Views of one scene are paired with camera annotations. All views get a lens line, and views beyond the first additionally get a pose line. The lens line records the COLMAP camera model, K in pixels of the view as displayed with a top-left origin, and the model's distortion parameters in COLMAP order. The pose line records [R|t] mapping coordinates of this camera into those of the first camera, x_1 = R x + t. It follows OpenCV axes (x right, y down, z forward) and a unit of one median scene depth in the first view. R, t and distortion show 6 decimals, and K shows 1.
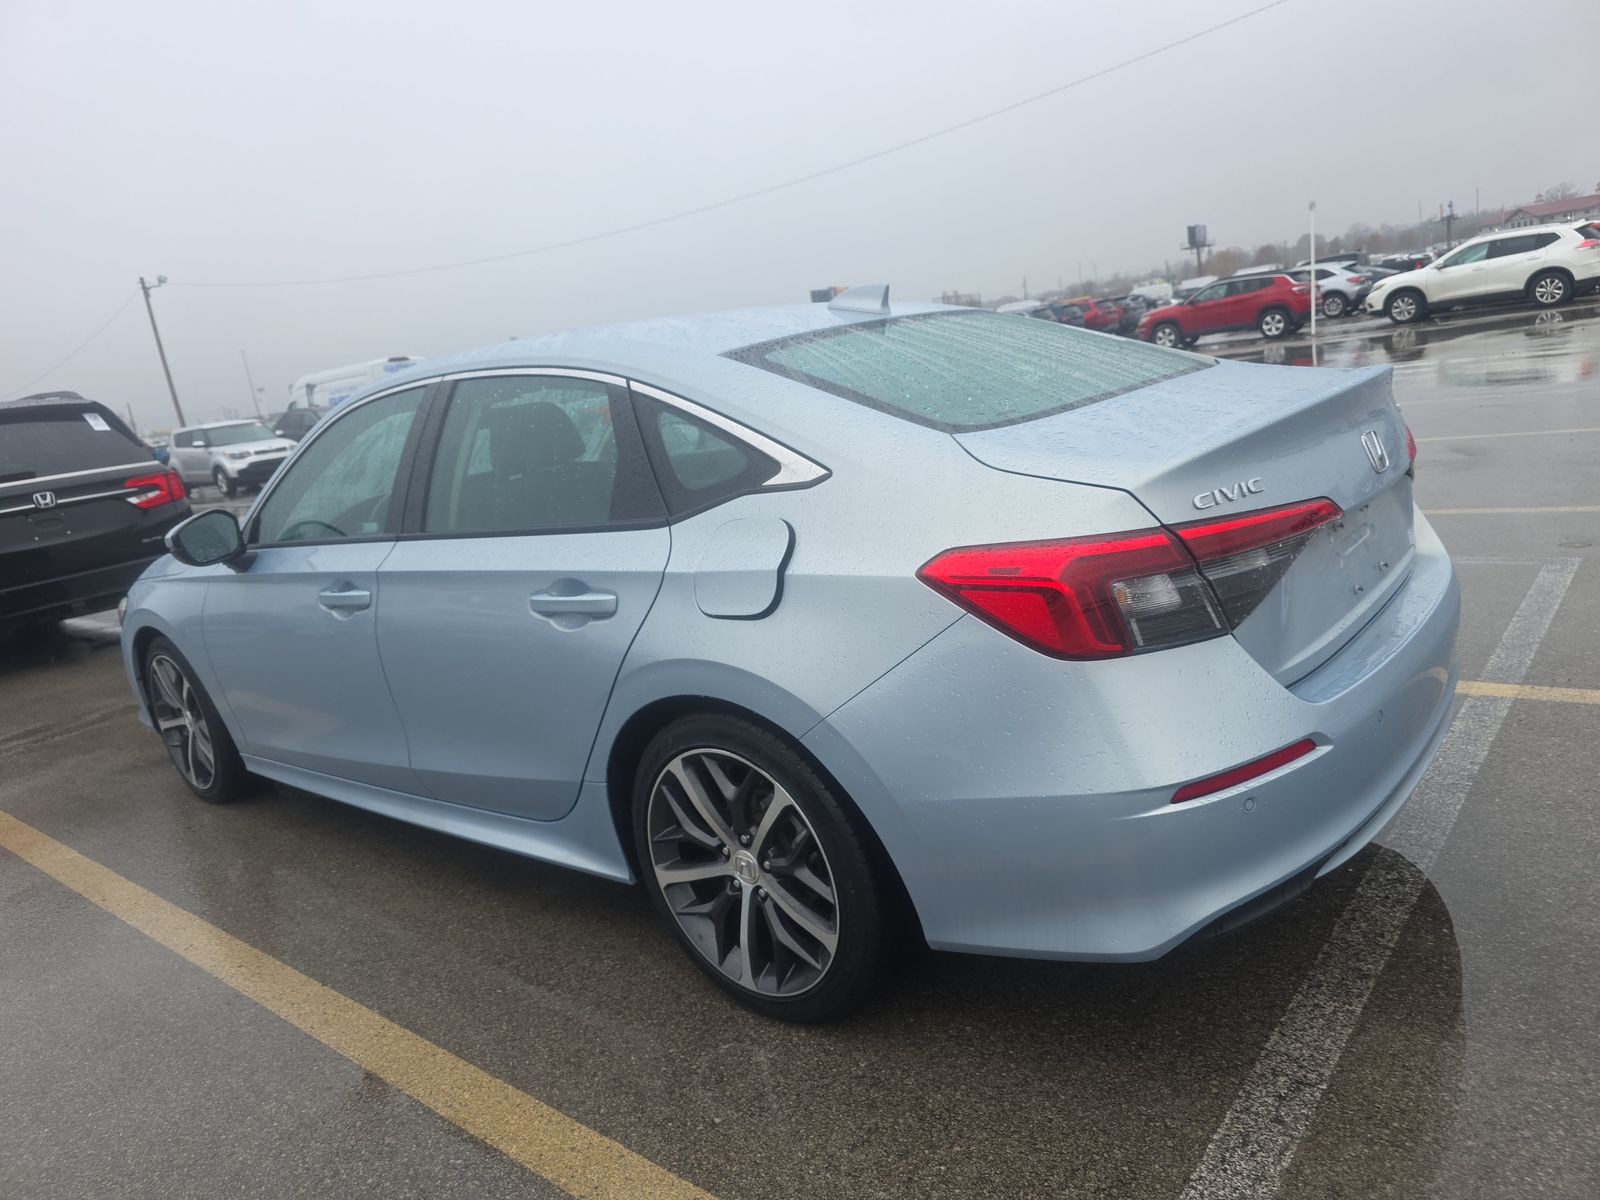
lens RADIAL K [[1094.3, 0, 799.2], [0, 1094.3, 588.5], [0, 0, 1]] dist [0.009934, -0.000069]
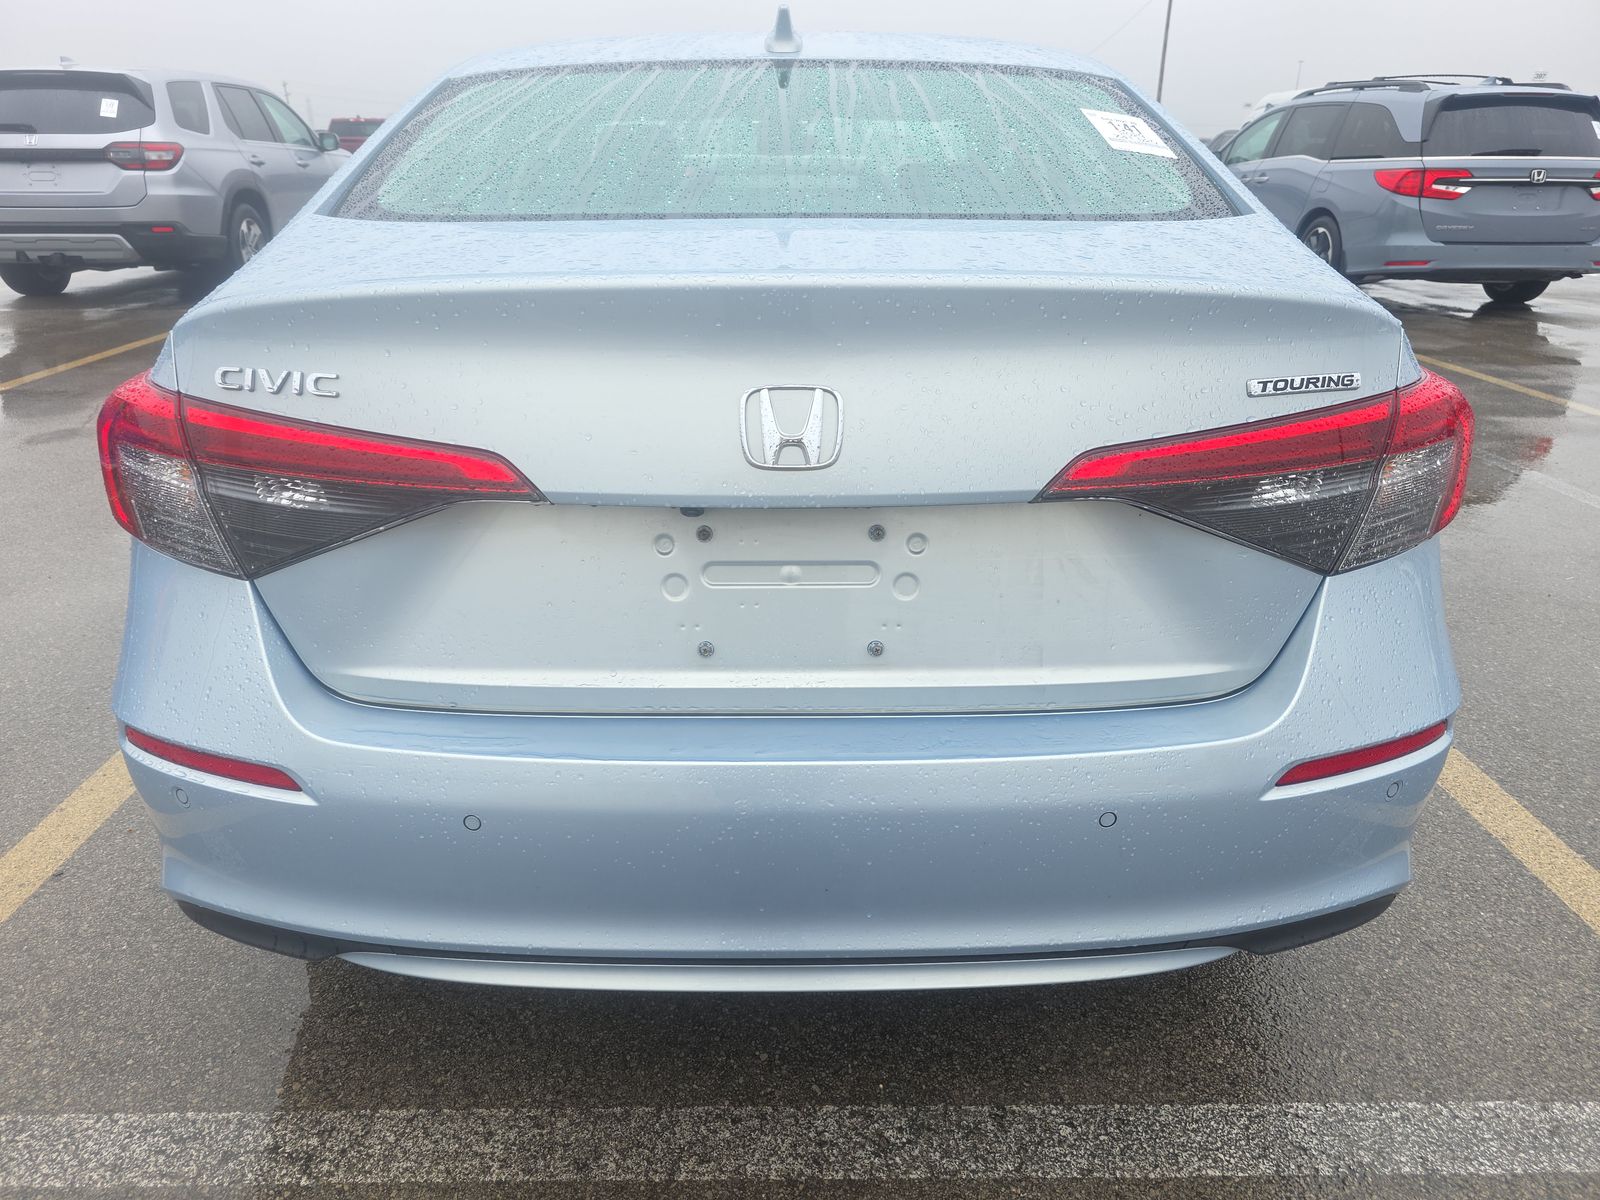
lens RADIAL K [[1094.3, 0, 789.9], [0, 1094.3, 599.0], [0, 0, 1]] dist [0.009934, -0.000069]
pose [[0.634858, 0.411595, -0.653869, 0.931188], [-0.243639, 0.909761, 0.336118, -0.228456], [0.733209, -0.054079, 0.677850, 0.686451]]
